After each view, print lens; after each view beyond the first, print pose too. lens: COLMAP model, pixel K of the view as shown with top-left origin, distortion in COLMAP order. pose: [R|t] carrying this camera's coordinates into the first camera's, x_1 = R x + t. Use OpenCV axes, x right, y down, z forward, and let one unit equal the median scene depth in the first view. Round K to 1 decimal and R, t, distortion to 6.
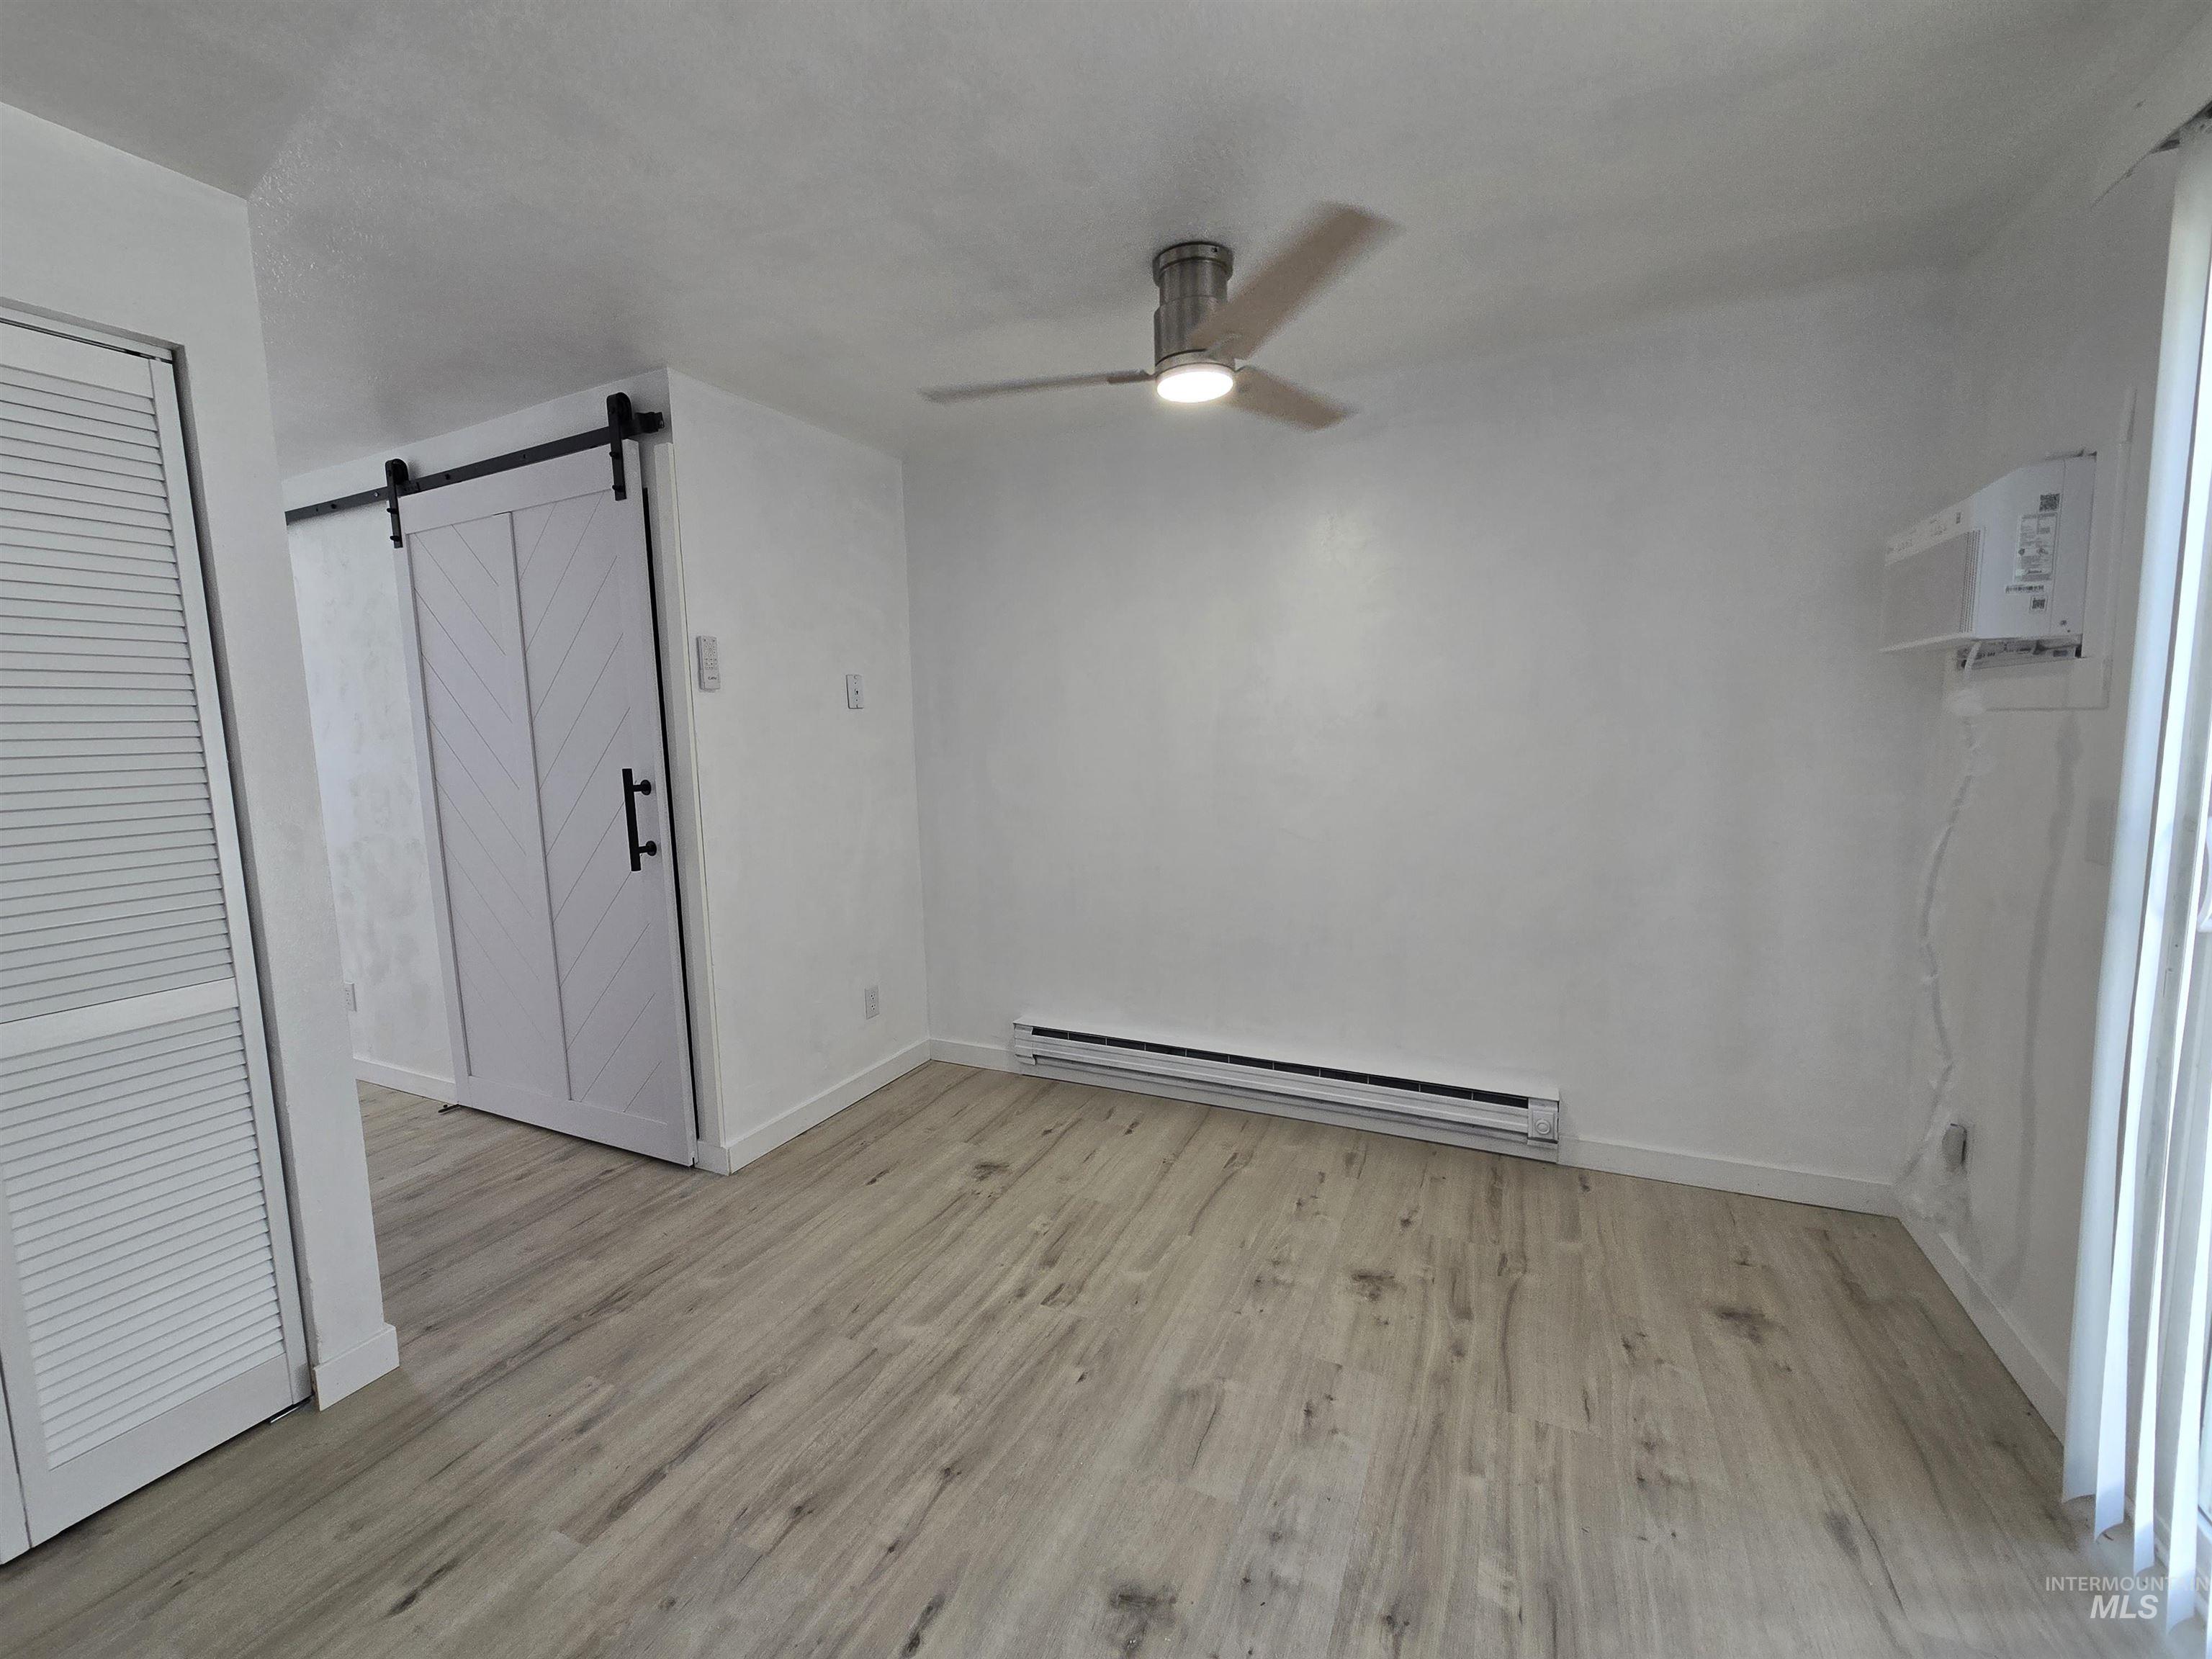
lens RADIAL K [[906.7, 0, 1092.2], [0, 906.7, 828.5], [0, 0, 1]] dist [-0.003846, 0.002099]
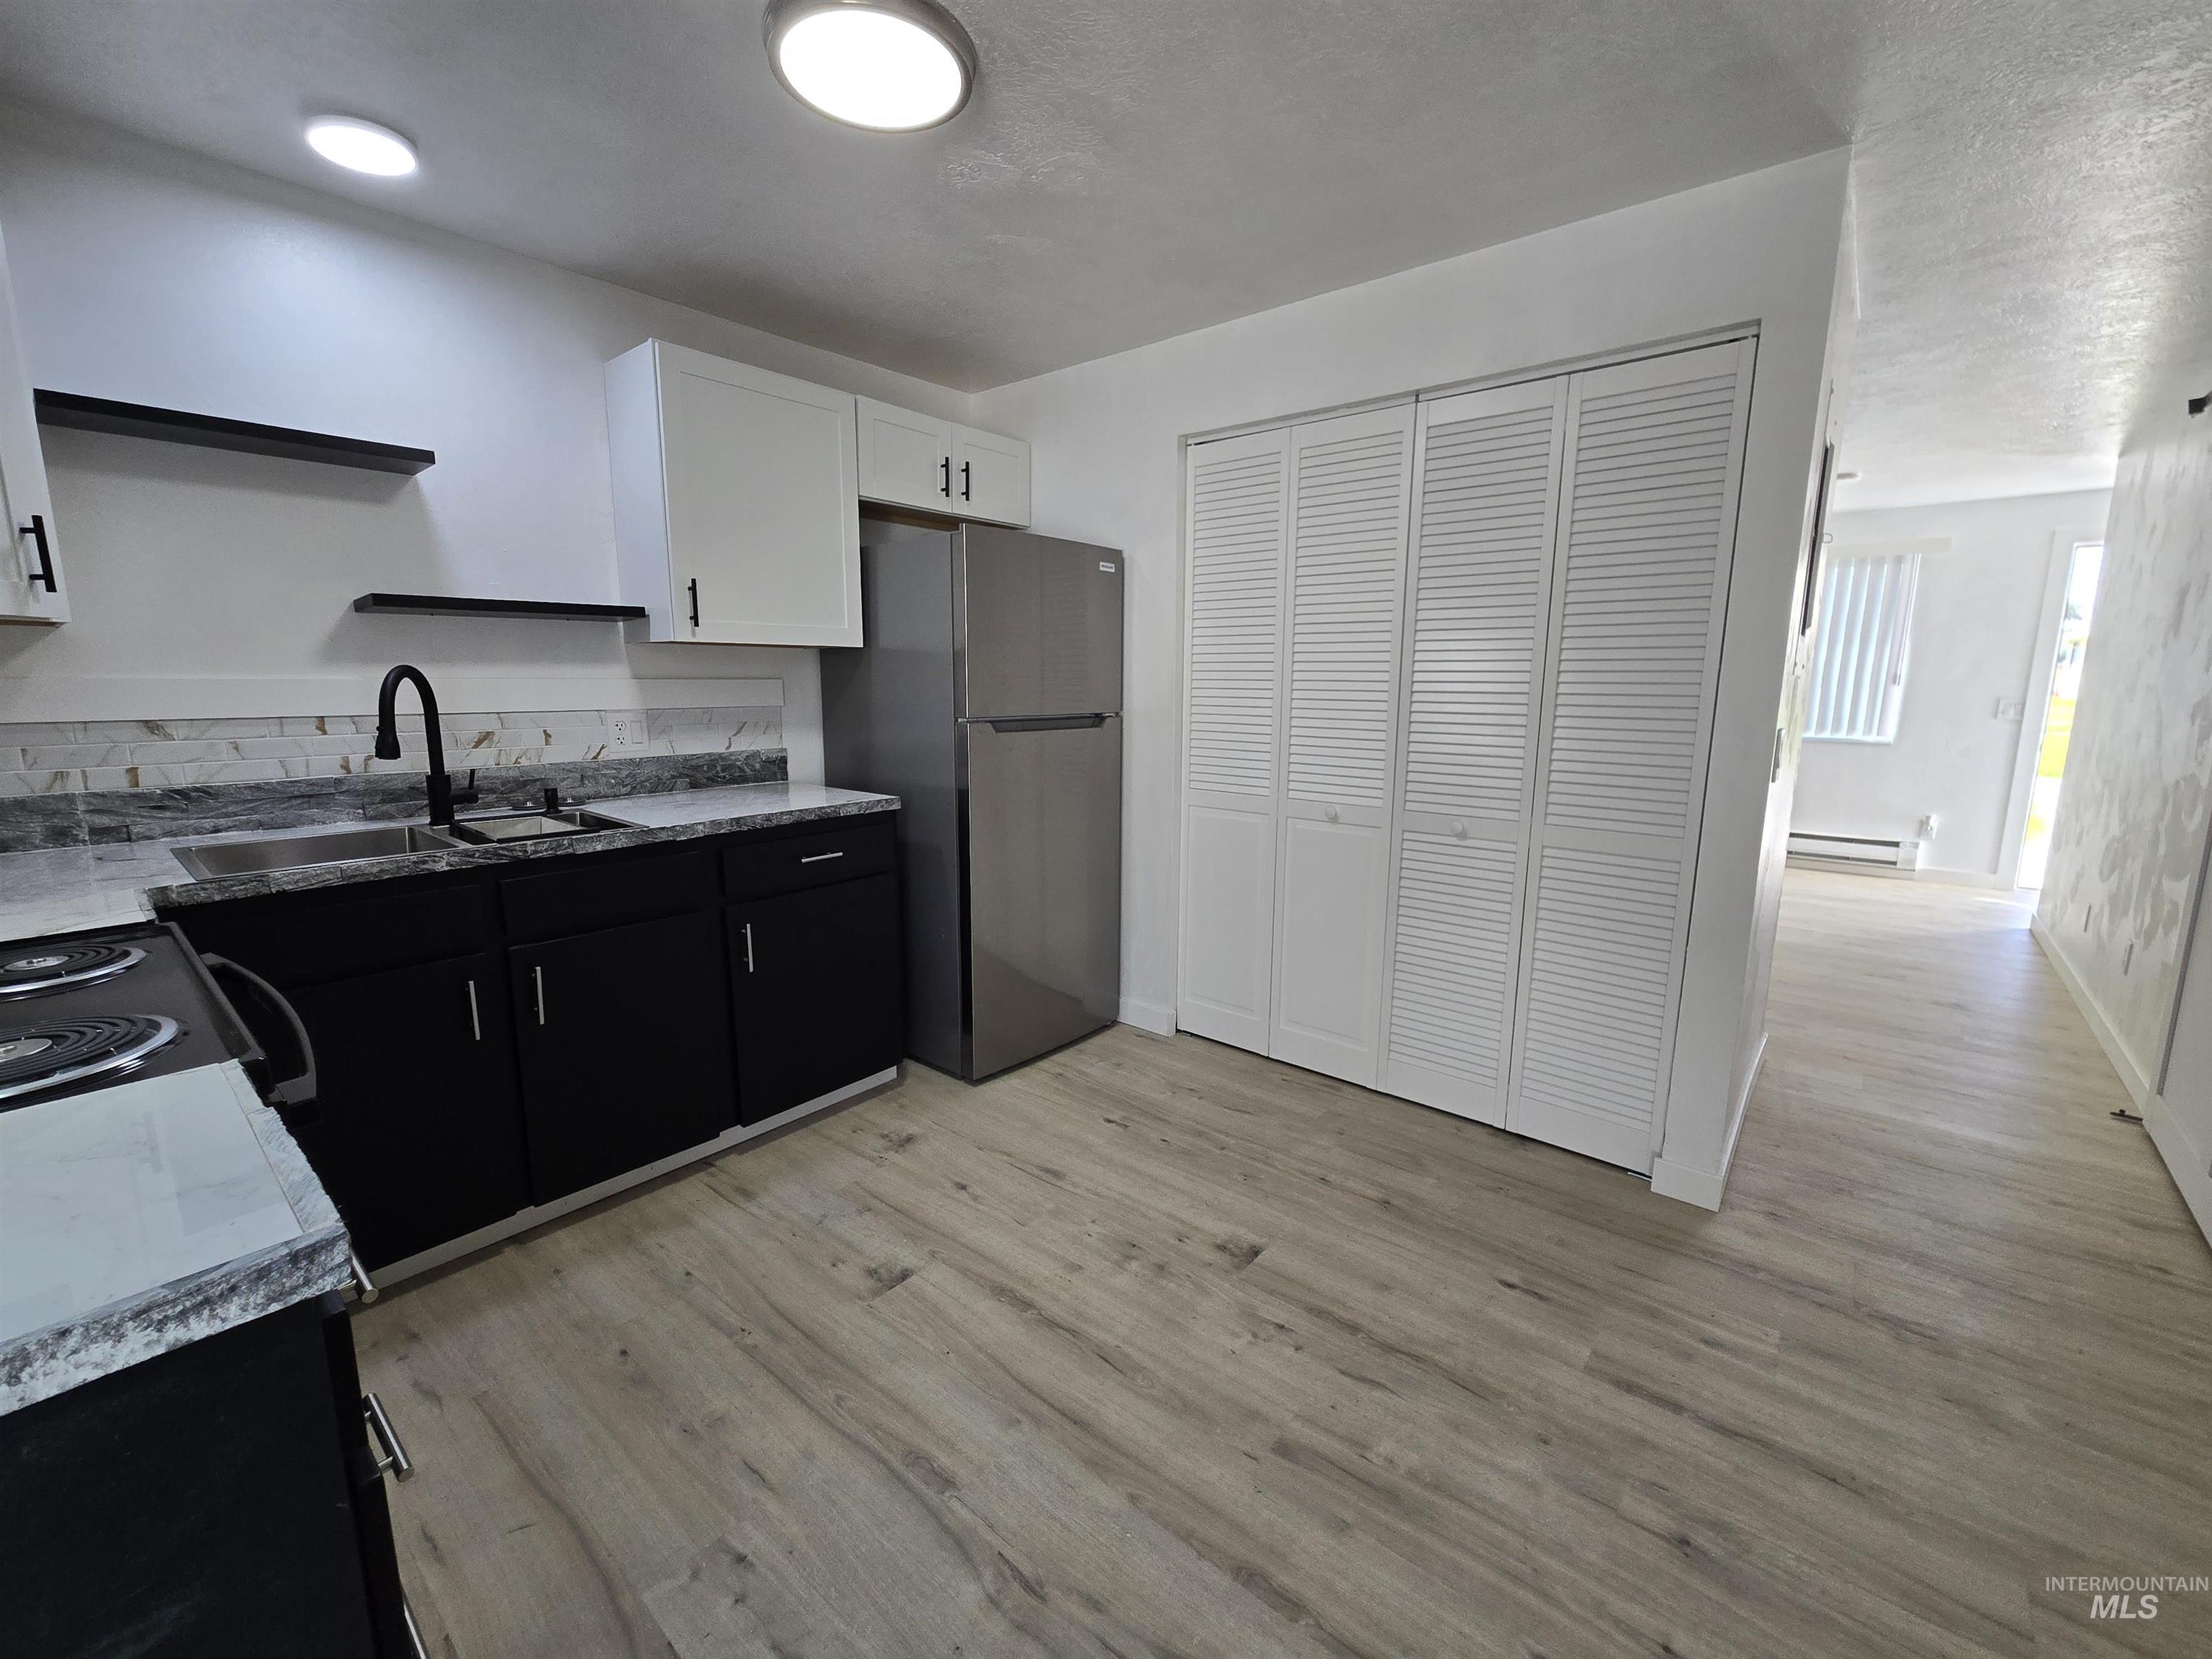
lens RADIAL K [[906.7, 0, 1090.9], [0, 906.7, 828.7], [0, 0, 1]] dist [-0.003846, 0.002099]
pose [[-0.255430, 0.190493, -0.947876, 0.430641], [-0.104240, 0.969257, 0.222880, -0.042196], [0.961192, 0.155737, -0.227720, 0.447036]]
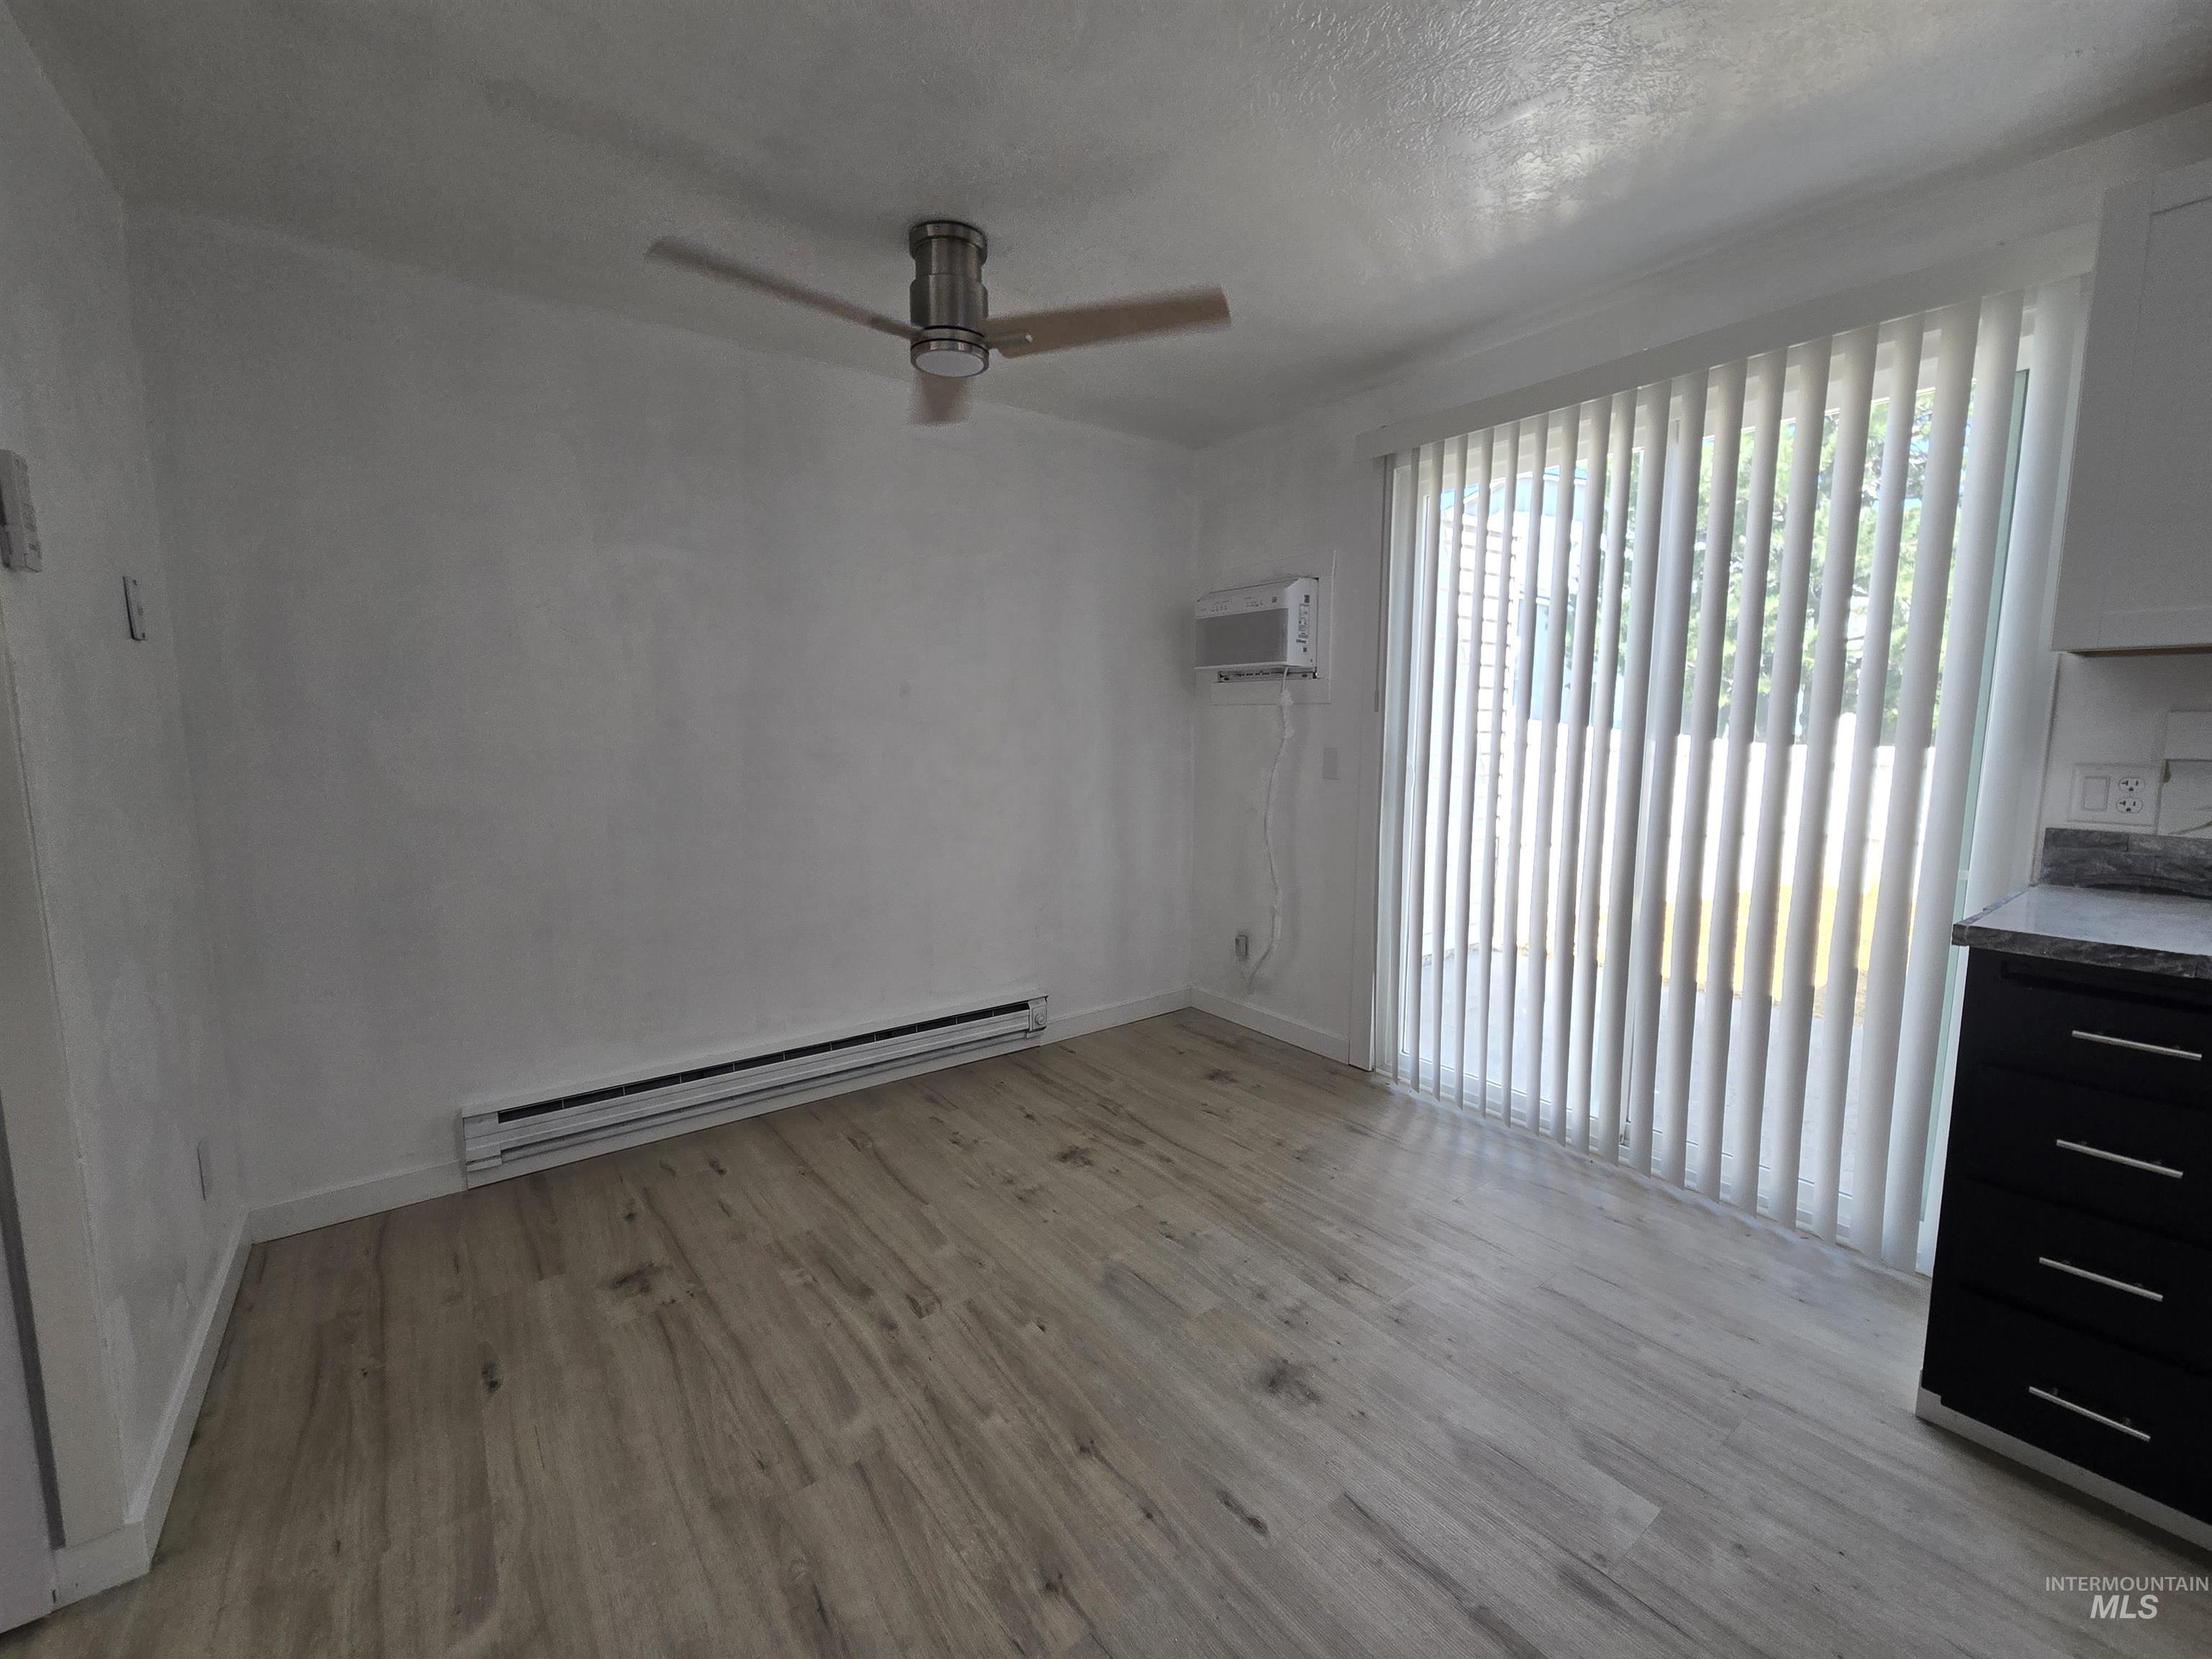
lens RADIAL K [[906.7, 0, 1089.8], [0, 906.7, 828.9], [0, 0, 1]] dist [-0.003846, 0.002099]
pose [[0.467453, -0.082937, 0.880119, -0.825612], [0.086055, 0.995130, 0.048069, 0.004287], [-0.879819, 0.053269, 0.472314, 0.436036]]
